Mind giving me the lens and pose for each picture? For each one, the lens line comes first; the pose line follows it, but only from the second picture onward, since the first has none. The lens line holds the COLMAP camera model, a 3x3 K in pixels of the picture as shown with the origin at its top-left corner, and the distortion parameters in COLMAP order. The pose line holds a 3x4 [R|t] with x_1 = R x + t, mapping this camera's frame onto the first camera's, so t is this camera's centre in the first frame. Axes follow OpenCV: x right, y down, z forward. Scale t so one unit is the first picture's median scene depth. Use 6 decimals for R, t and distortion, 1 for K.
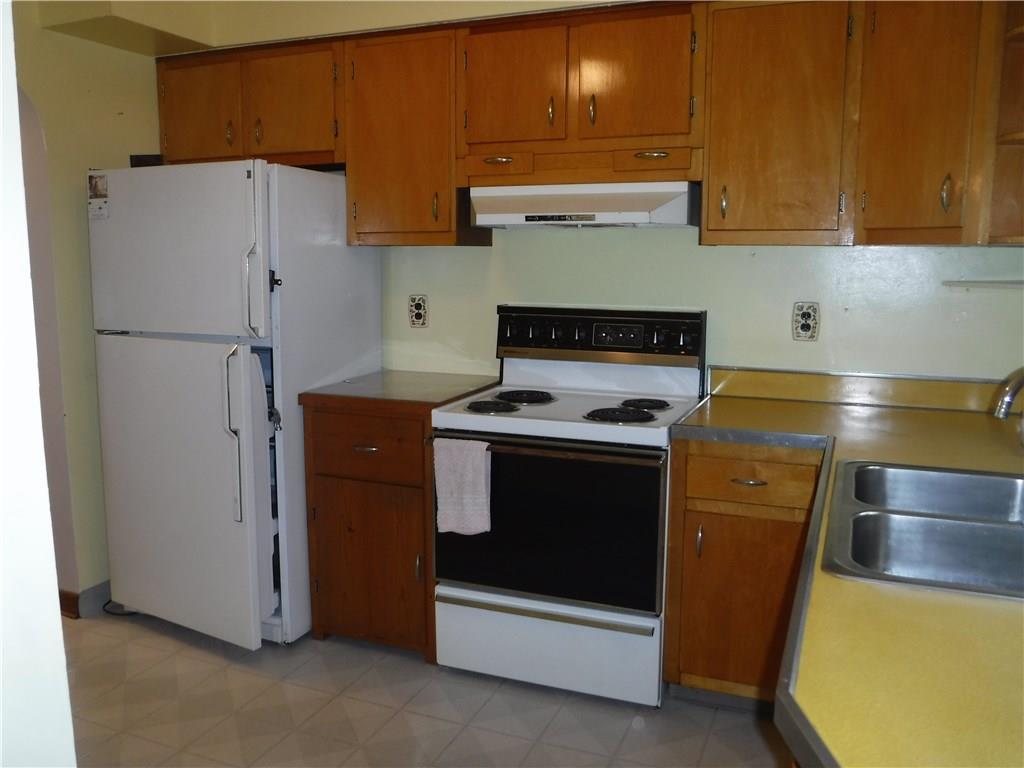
lens RADIAL K [[863.7, 0, 512.7], [0, 863.7, 383.5], [0, 0, 1]] dist [-0.085289, 0.049008]
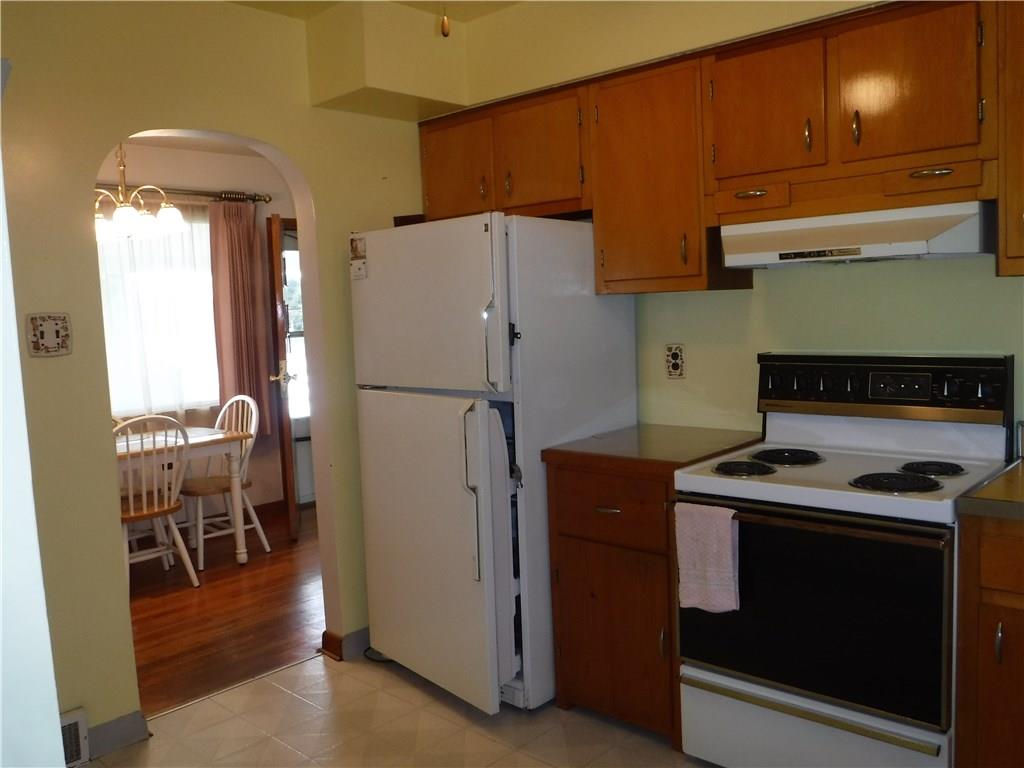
lens RADIAL K [[863.7, 0, 505.6], [0, 863.7, 377.8], [0, 0, 1]] dist [-0.085289, 0.049008]
pose [[0.933497, -0.012496, -0.358368, 0.061795], [-0.008233, 0.998382, -0.056259, -0.014019], [0.358491, 0.055468, 0.931884, 0.078651]]
